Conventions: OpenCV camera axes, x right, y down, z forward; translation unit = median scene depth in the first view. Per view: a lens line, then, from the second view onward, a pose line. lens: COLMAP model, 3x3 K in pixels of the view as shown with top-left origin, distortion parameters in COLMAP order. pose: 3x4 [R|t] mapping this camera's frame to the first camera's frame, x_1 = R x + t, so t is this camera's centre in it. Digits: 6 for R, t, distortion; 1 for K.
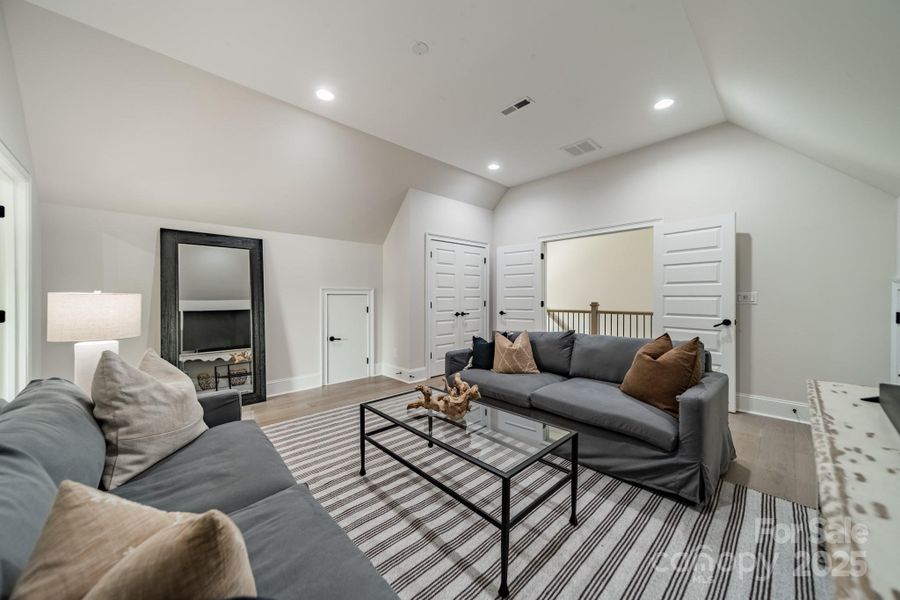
lens RADIAL K [[319.9, 0, 450.0], [0, 319.9, 300.0], [0, 0, 1]] dist [0.020460, 0.000019]
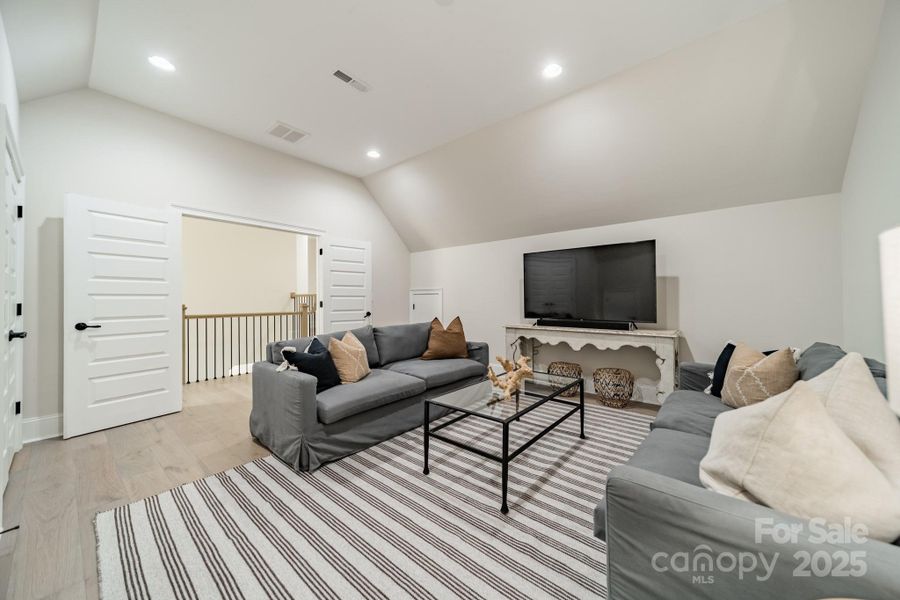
lens RADIAL K [[319.9, 0, 450.0], [0, 319.9, 300.0], [0, 0, 1]] dist [0.020460, 0.000019]
pose [[-0.117677, 0.004990, 0.993039, -0.652951], [0.016397, 0.999861, -0.003081, 0.014913], [-0.992917, 0.015920, -0.117742, 0.767736]]
